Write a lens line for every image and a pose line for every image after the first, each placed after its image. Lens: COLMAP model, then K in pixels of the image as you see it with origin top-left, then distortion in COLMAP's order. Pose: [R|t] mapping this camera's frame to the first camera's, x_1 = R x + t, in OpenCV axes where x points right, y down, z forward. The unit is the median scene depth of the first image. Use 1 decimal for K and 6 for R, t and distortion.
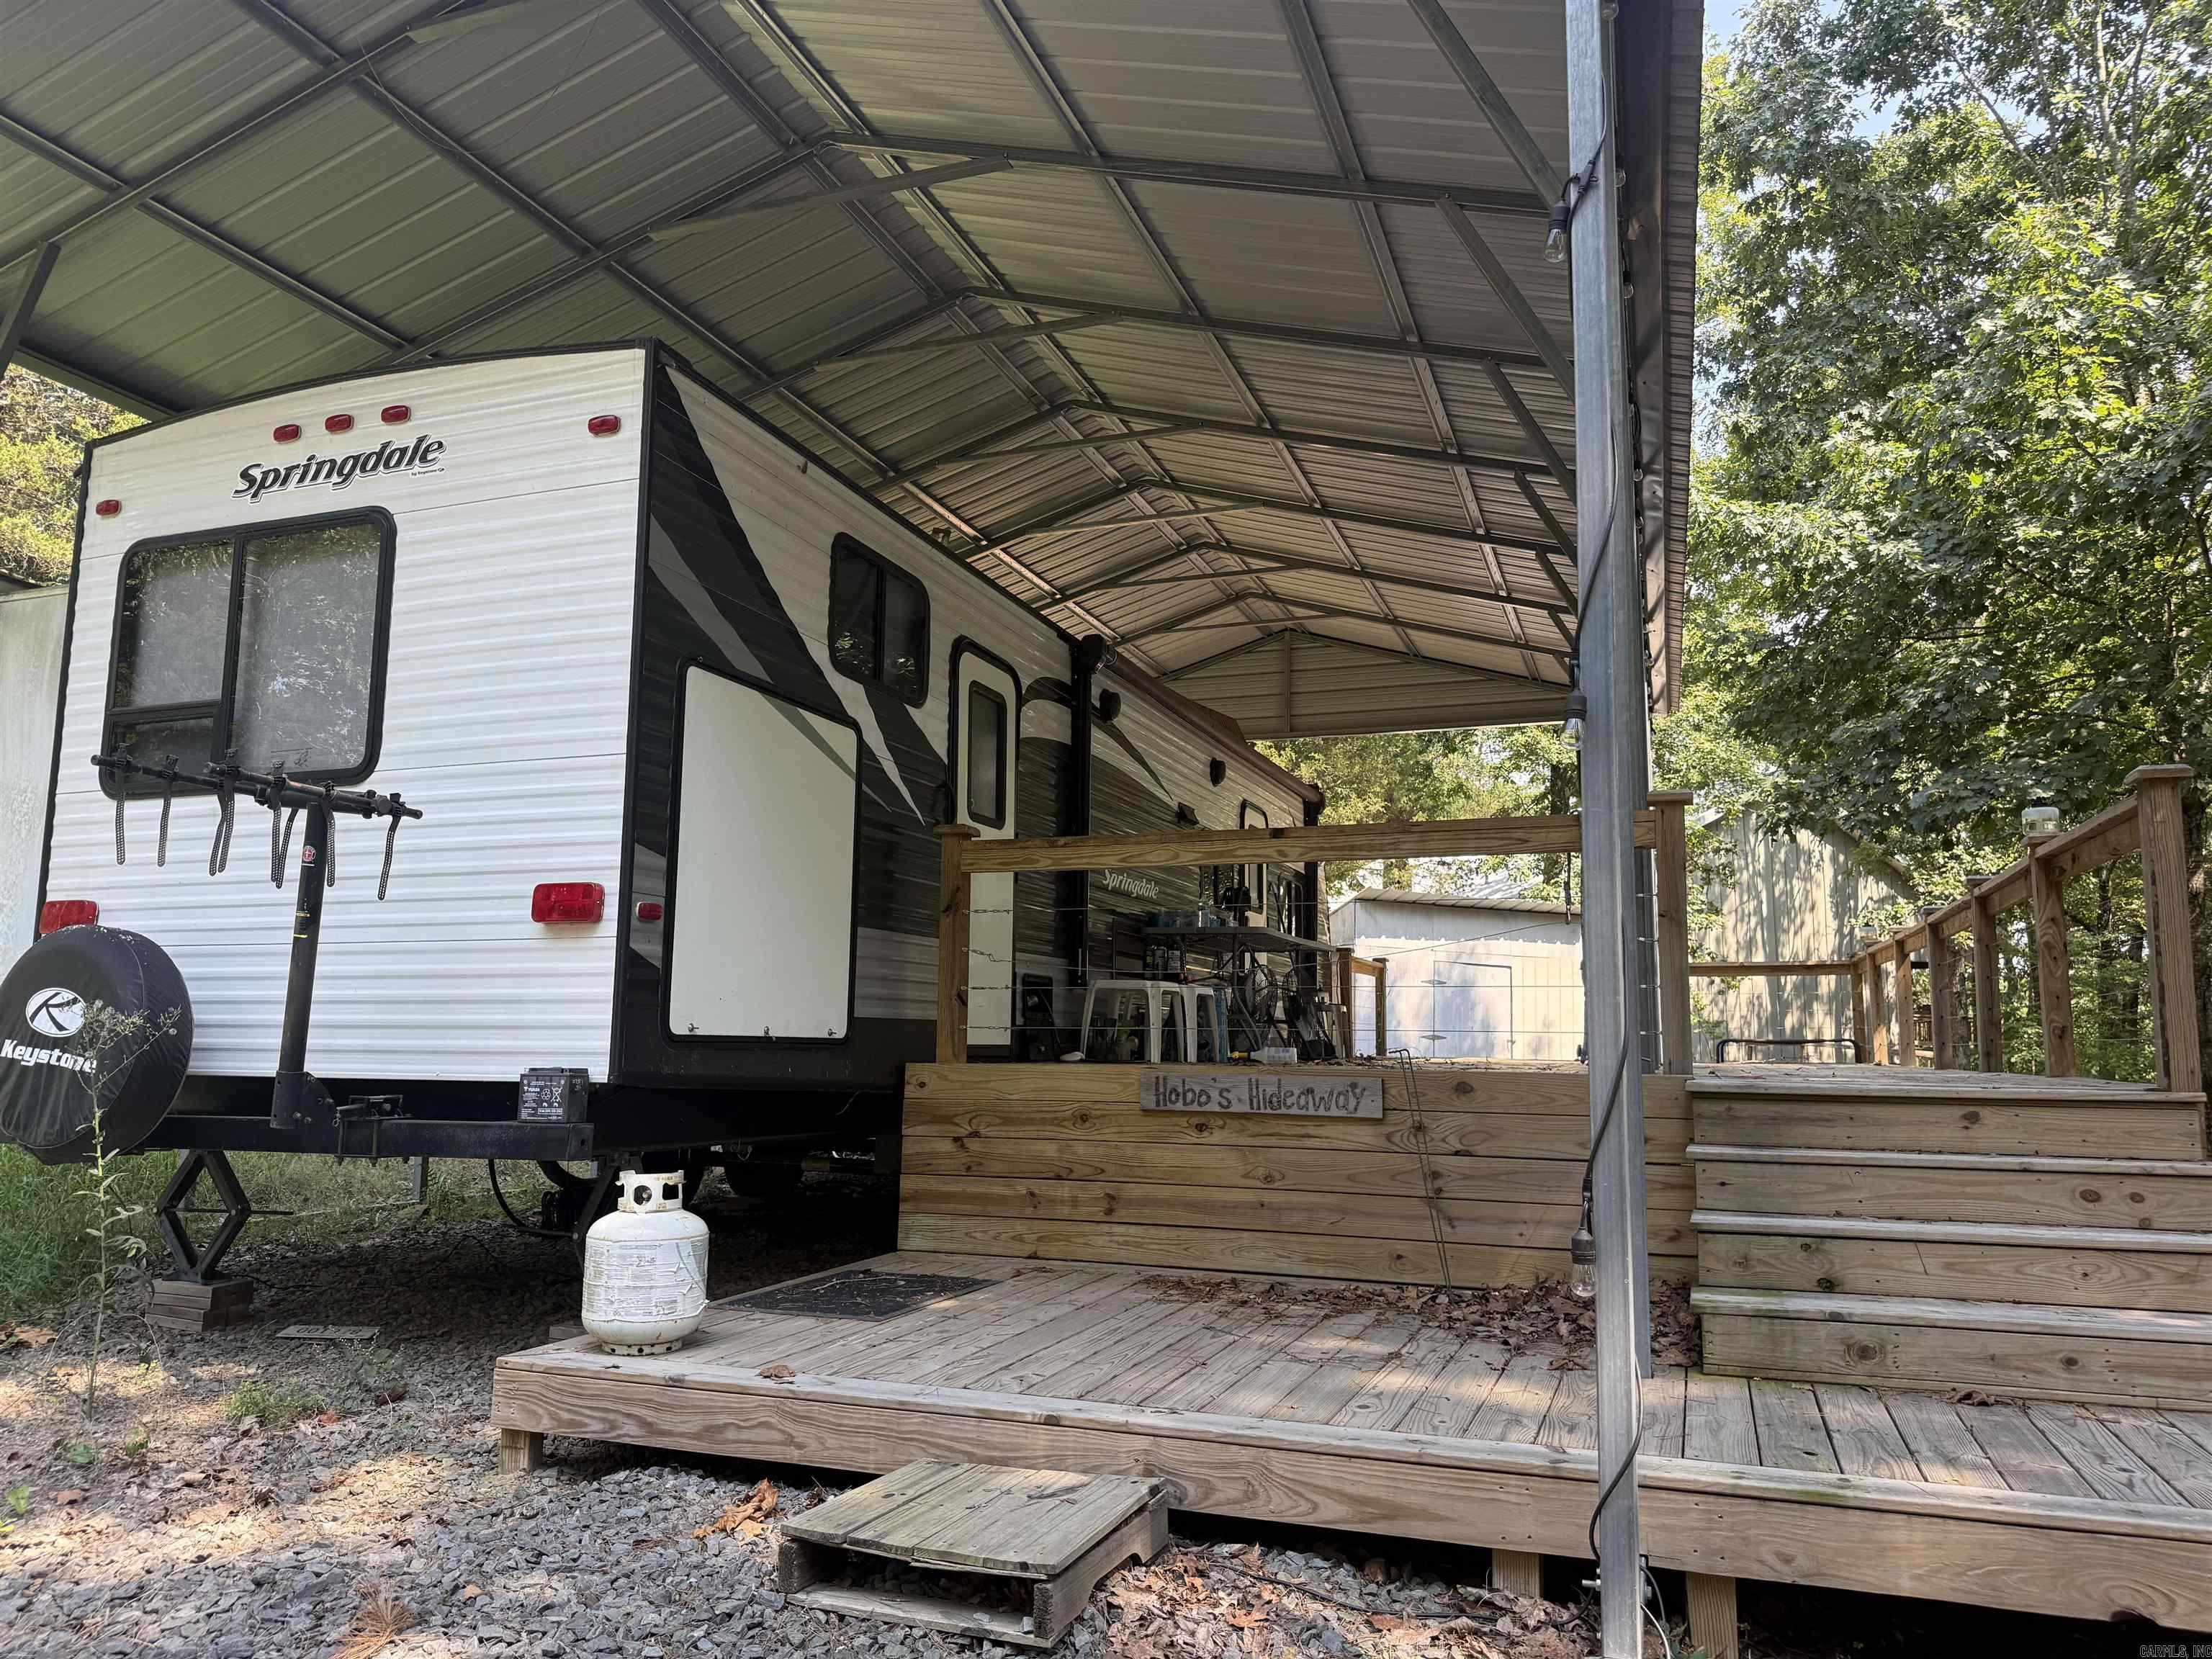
lens RADIAL K [[1550.4, 0, 1107.5], [0, 1550.4, 816.3], [0, 0, 1]] dist [0.011277, -0.014336]
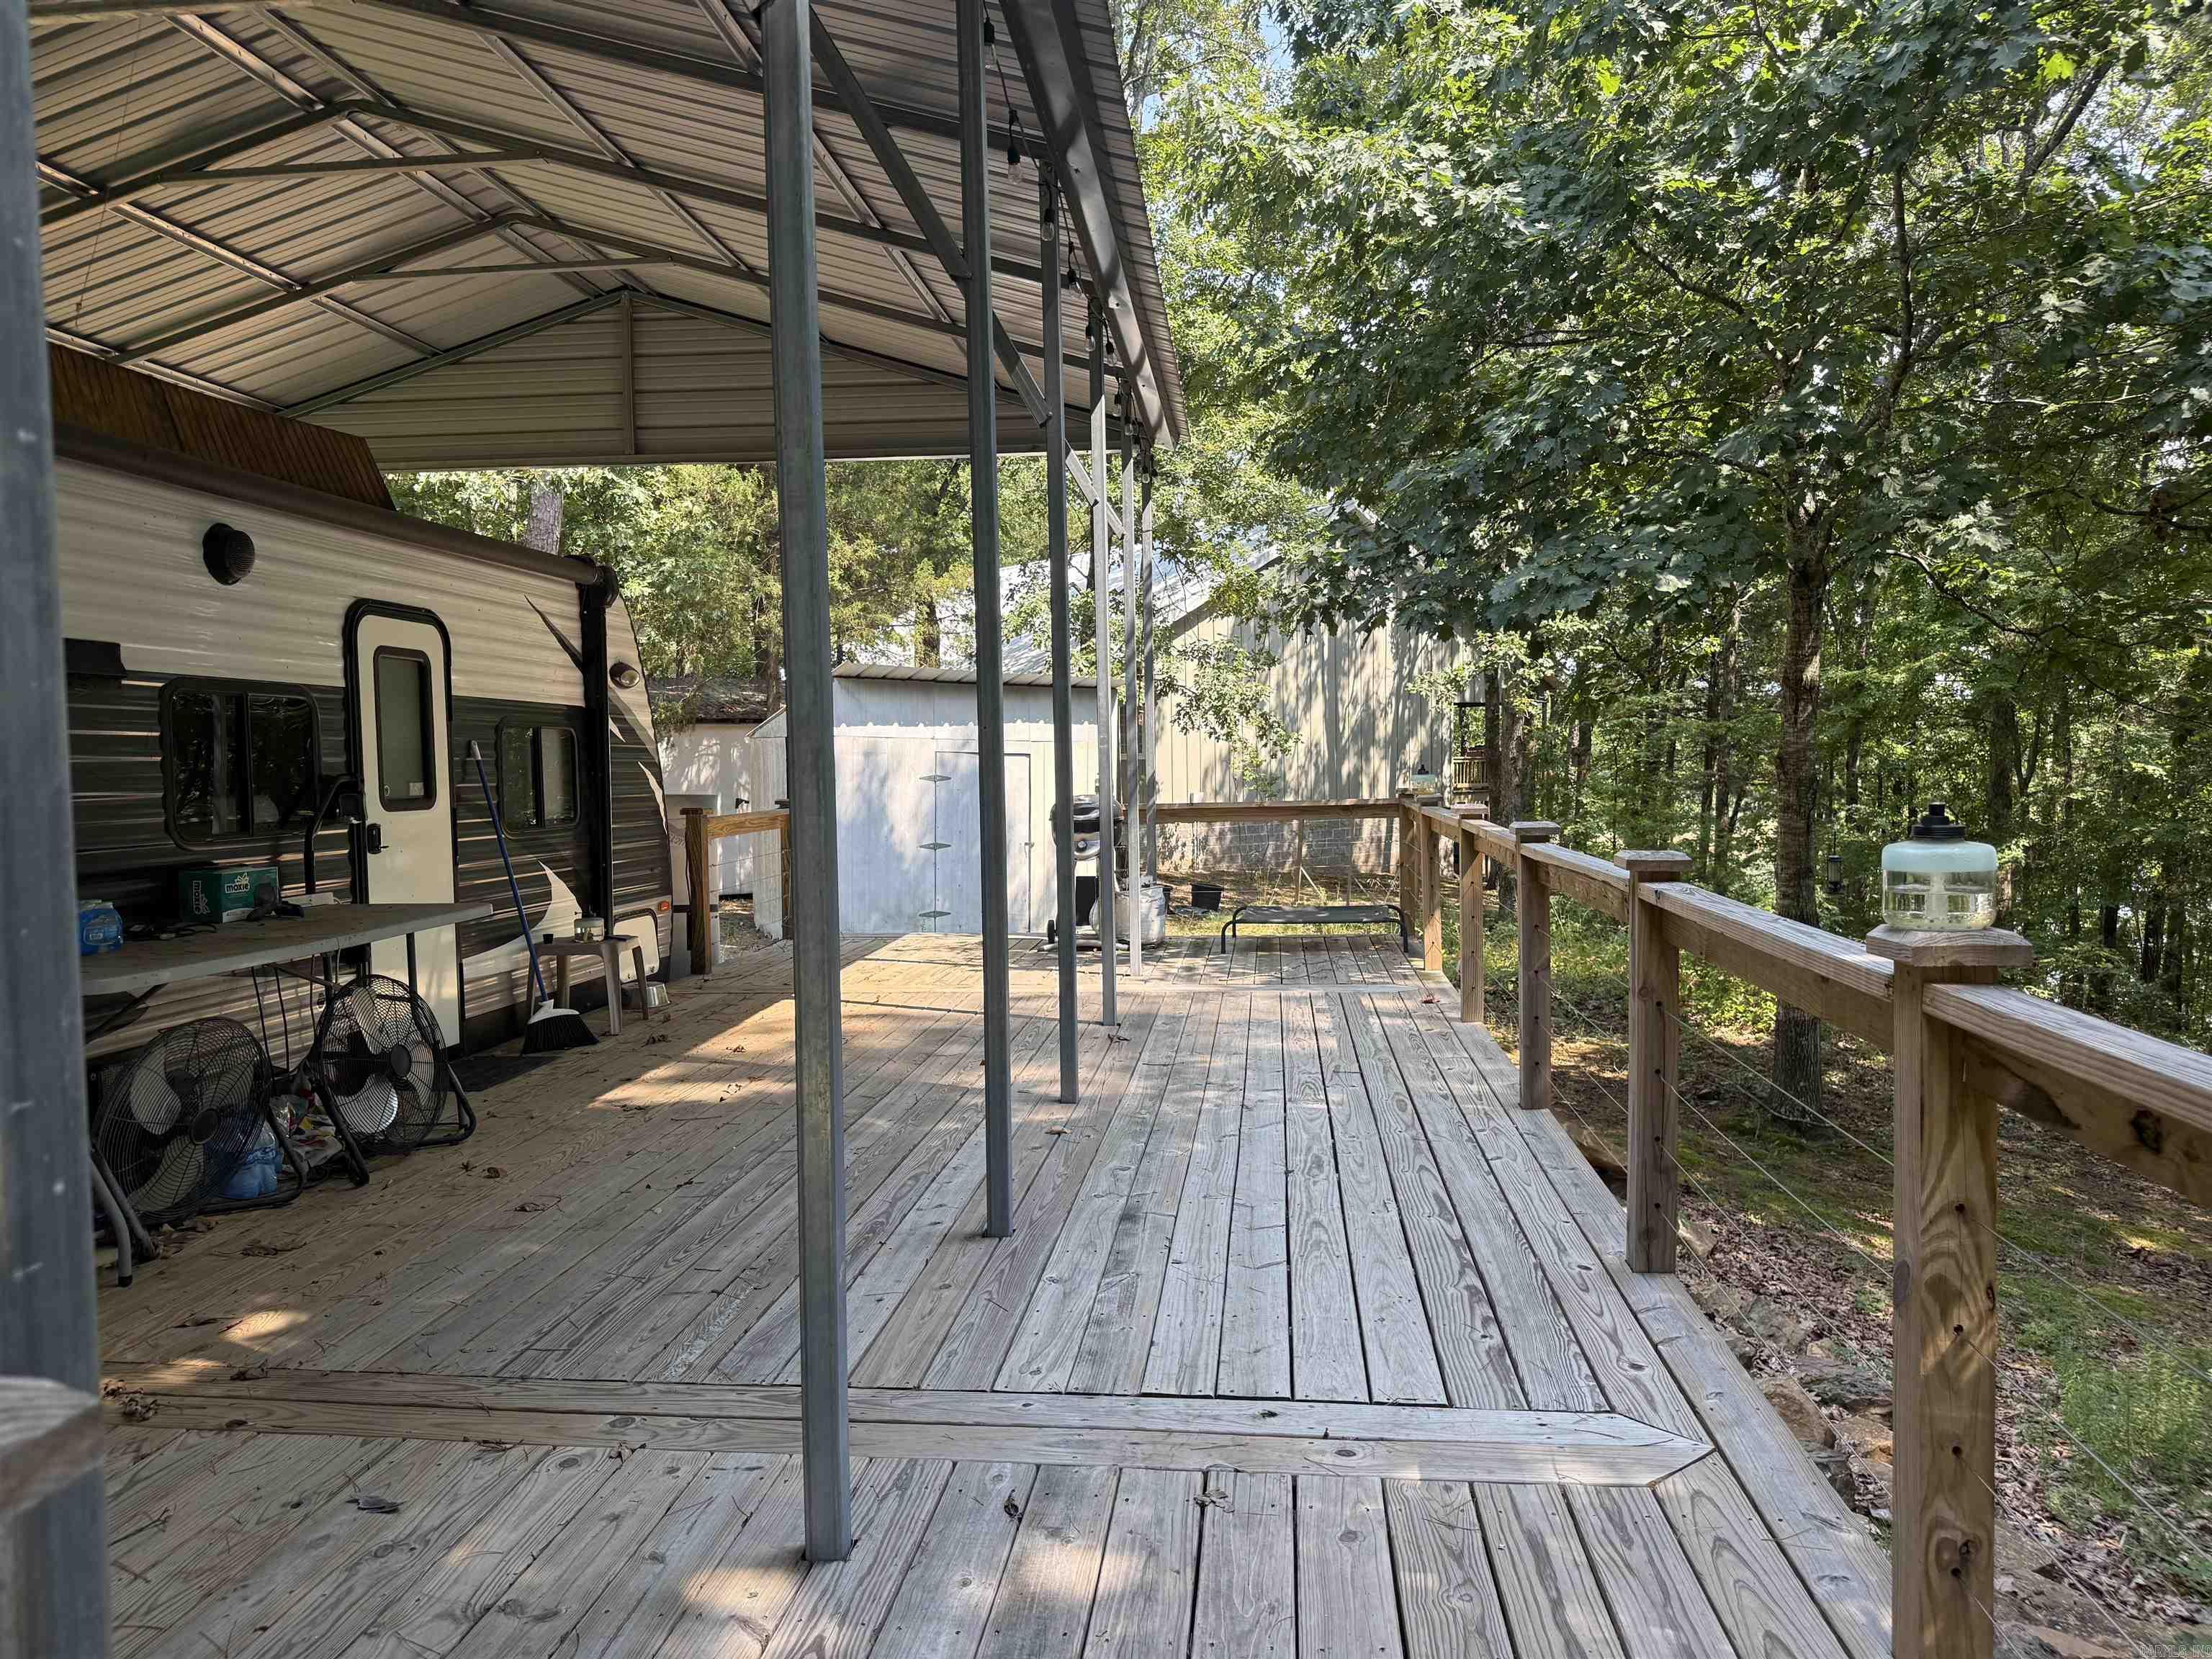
lens RADIAL K [[1550.4, 0, 1096.1], [0, 1550.4, 838.0], [0, 0, 1]] dist [0.011277, -0.014336]
pose [[0.969745, -0.041140, 0.240630, 0.163670], [-0.006143, 0.981274, 0.192520, -0.027974], [-0.244044, -0.188173, 0.951332, 0.339146]]
